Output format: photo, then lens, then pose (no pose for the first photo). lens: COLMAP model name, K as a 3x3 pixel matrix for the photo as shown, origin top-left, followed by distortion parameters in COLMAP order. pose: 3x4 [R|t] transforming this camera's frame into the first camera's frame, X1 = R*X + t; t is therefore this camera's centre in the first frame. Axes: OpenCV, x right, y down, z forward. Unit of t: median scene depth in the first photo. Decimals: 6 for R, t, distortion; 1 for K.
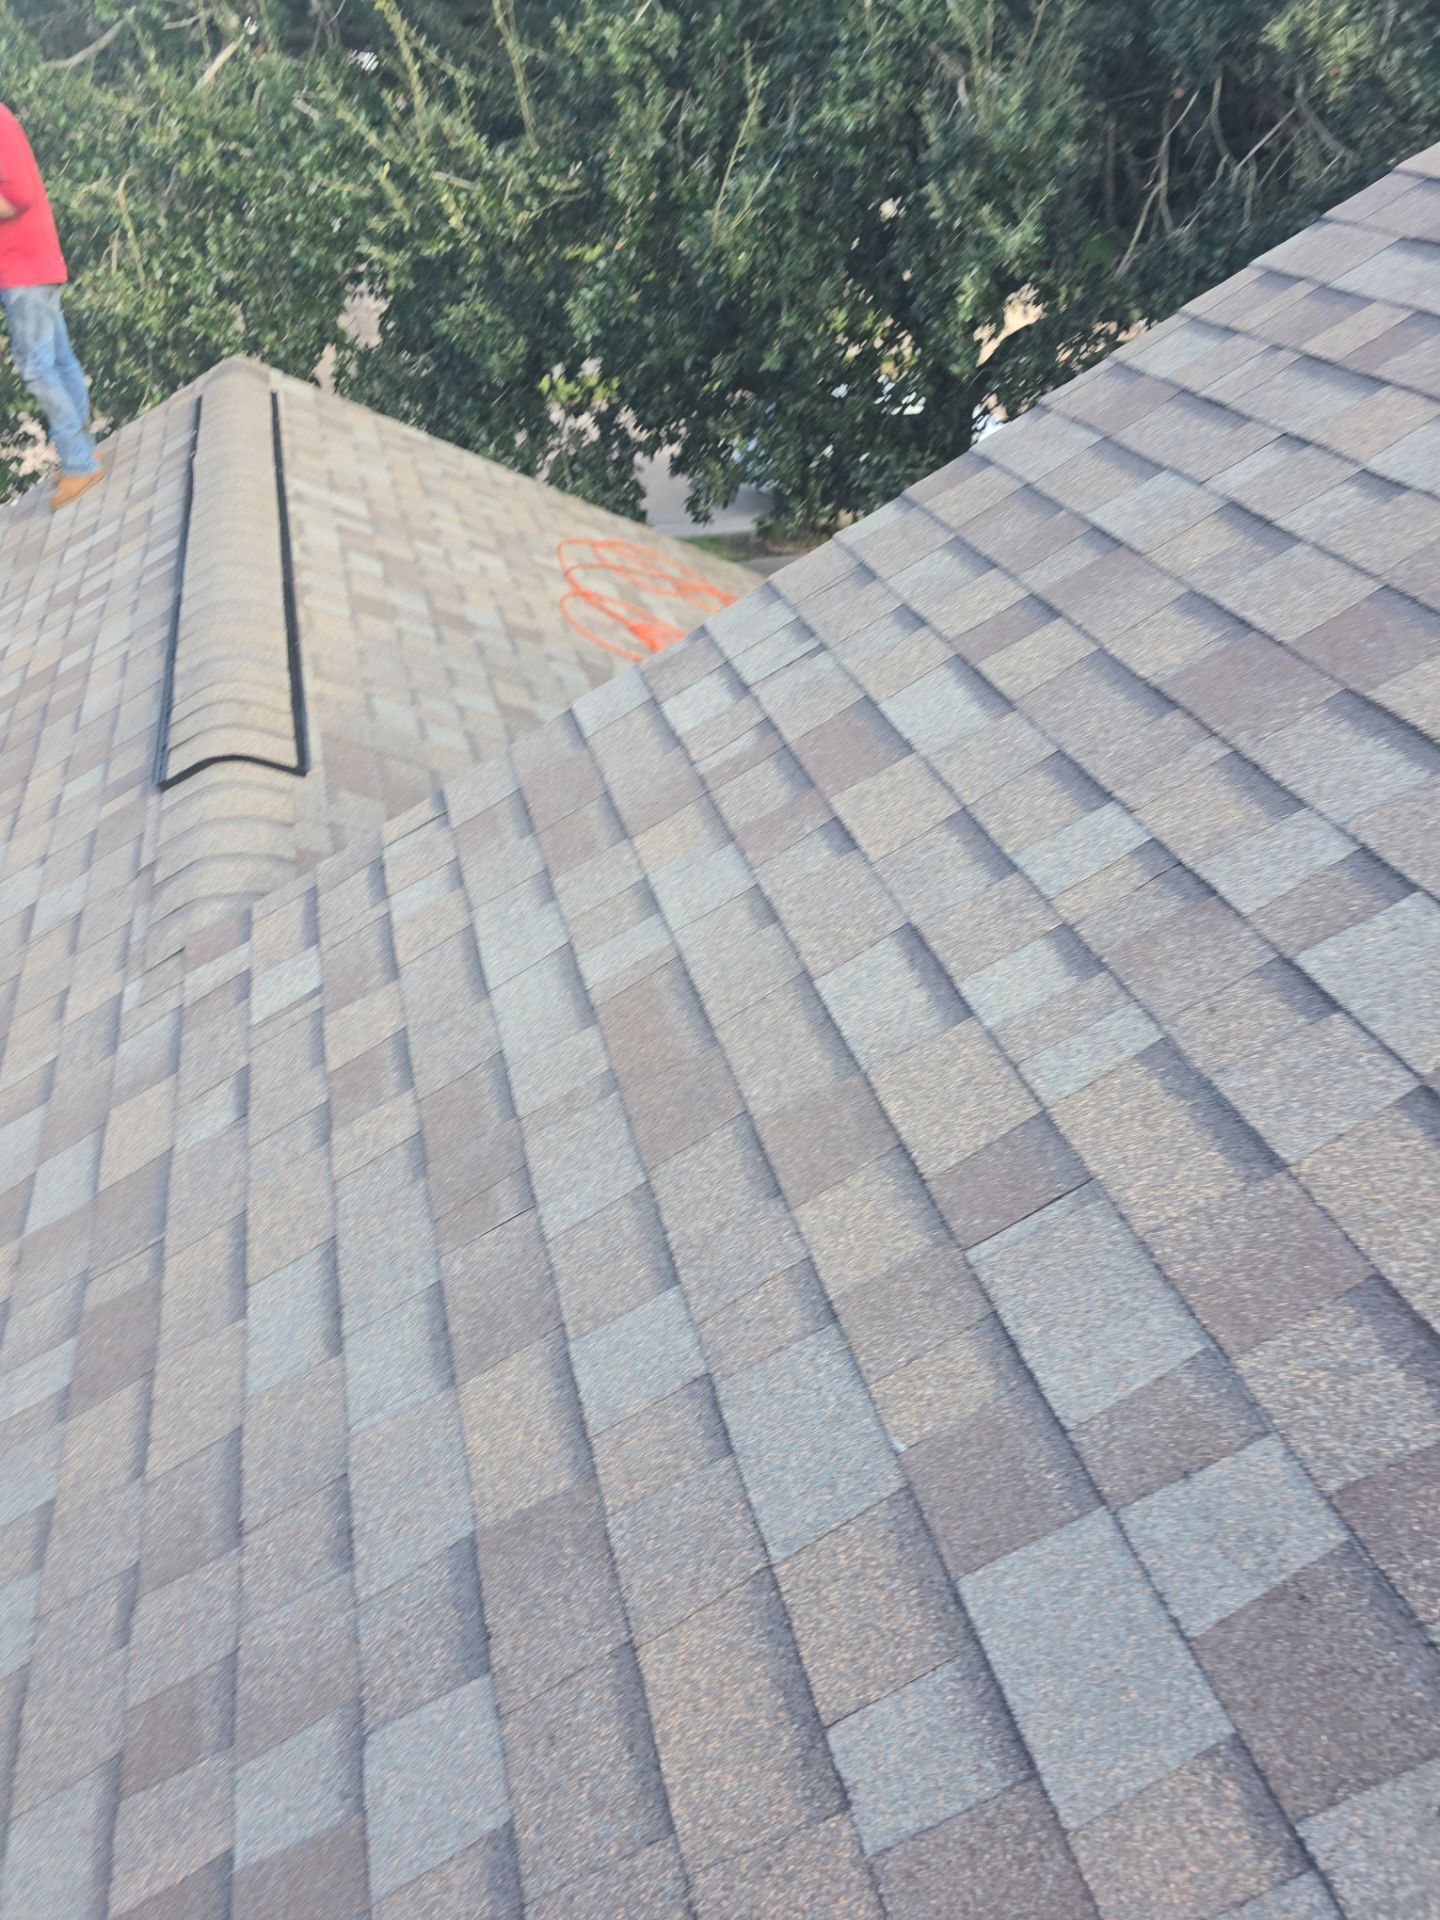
lens RADIAL K [[1284.5, 0, 651.3], [0, 1284.5, 946.1], [0, 0, 1]] dist [0.056674, -0.050109]
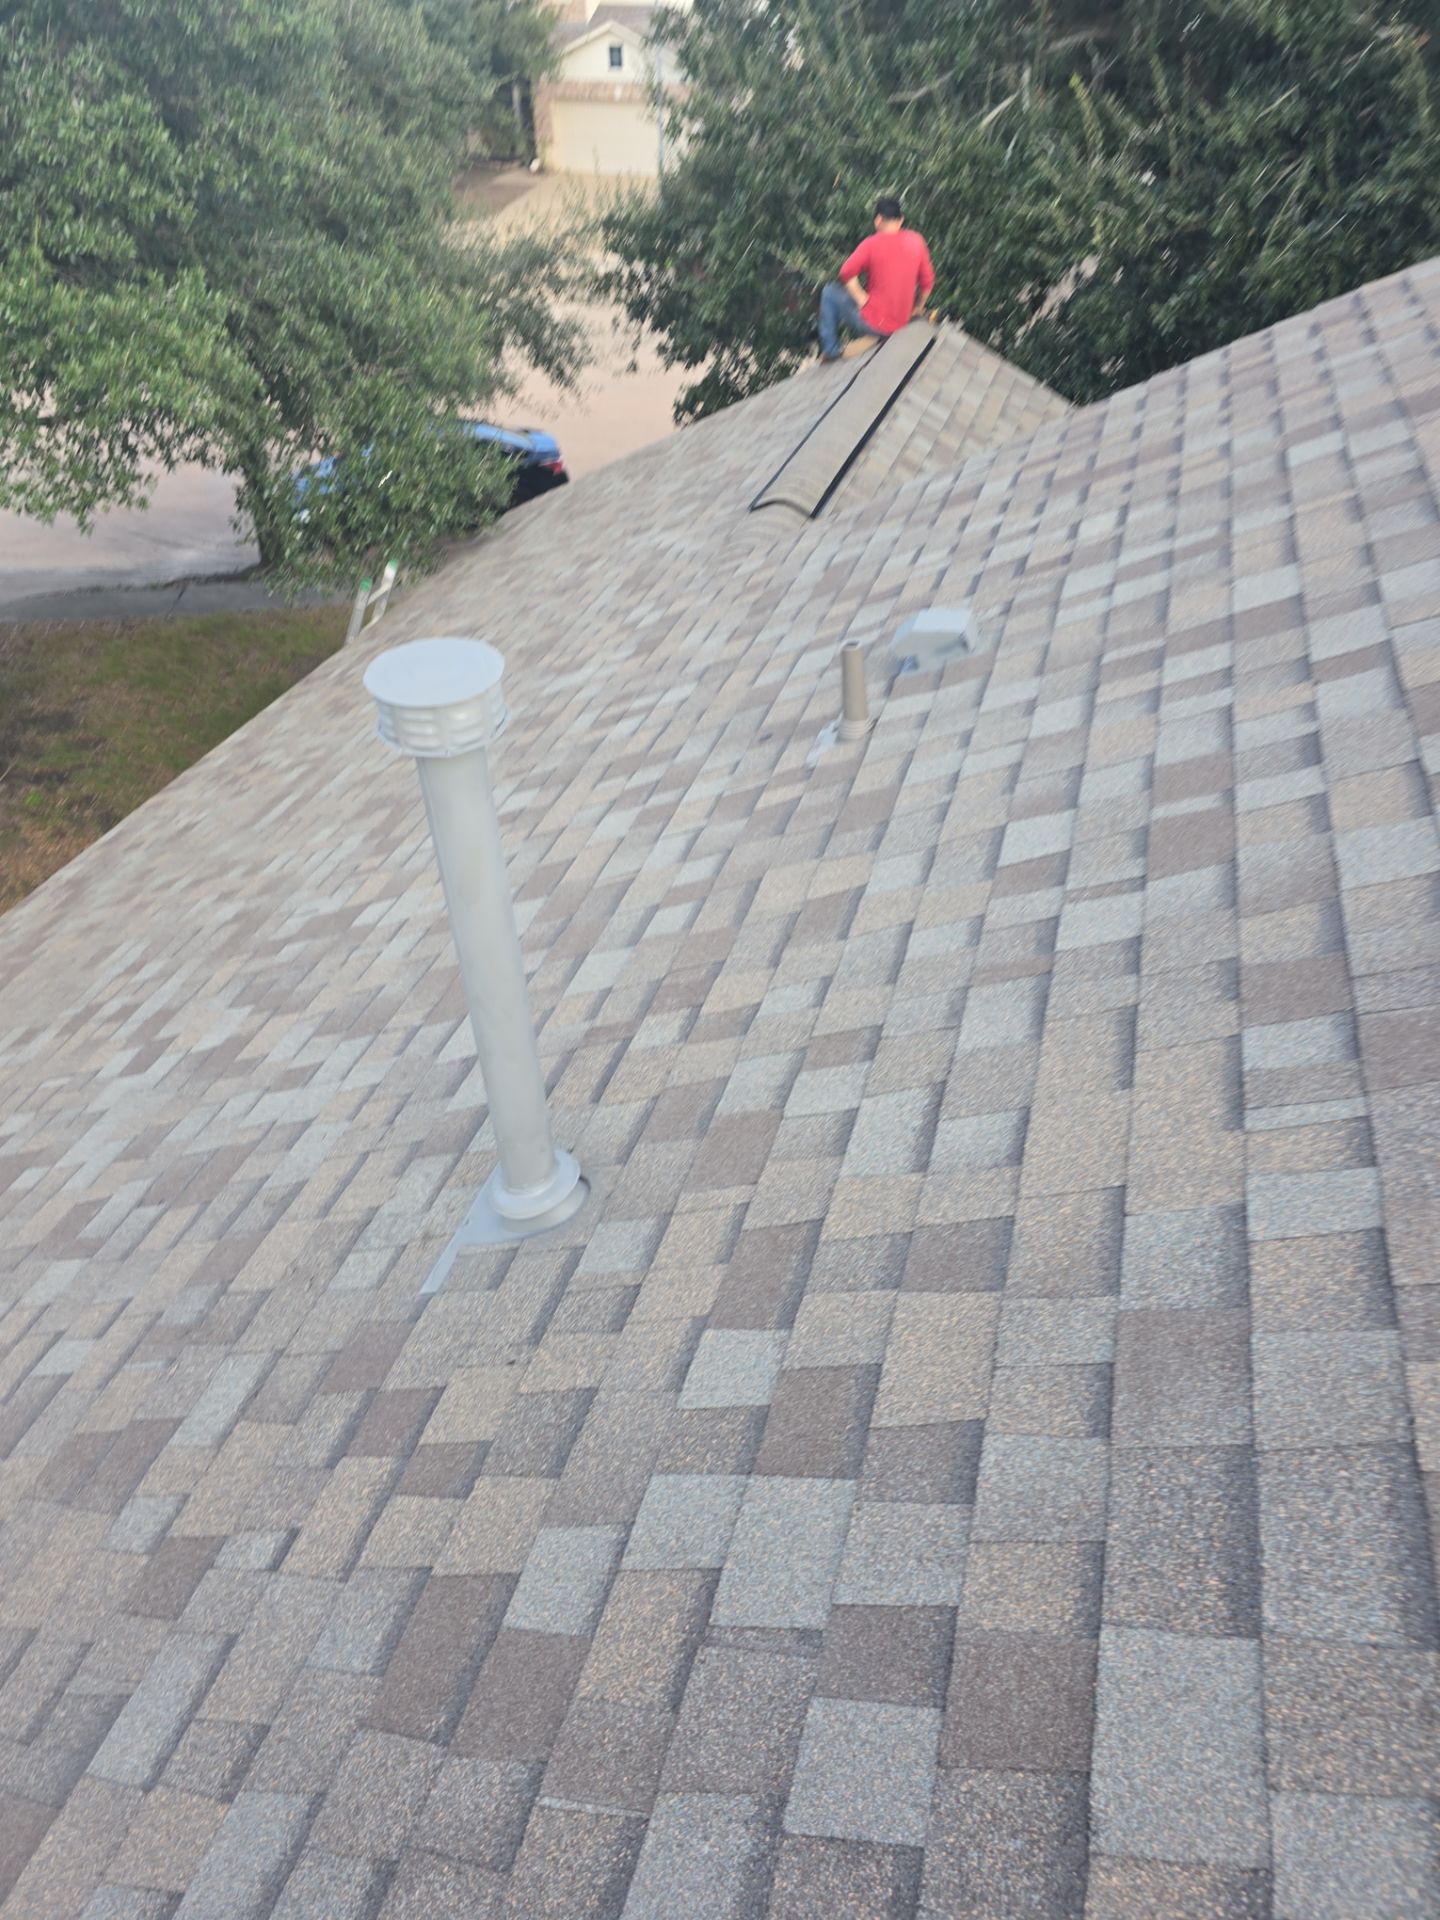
lens RADIAL K [[1284.5, 0, 726.9], [0, 1284.5, 976.5], [0, 0, 1]] dist [0.056674, -0.050109]
pose [[0.853174, 0.329905, -0.404050, 0.358872], [-0.311675, 0.943533, 0.112272, 0.191249], [0.418273, 0.030144, 0.907821, -0.478628]]
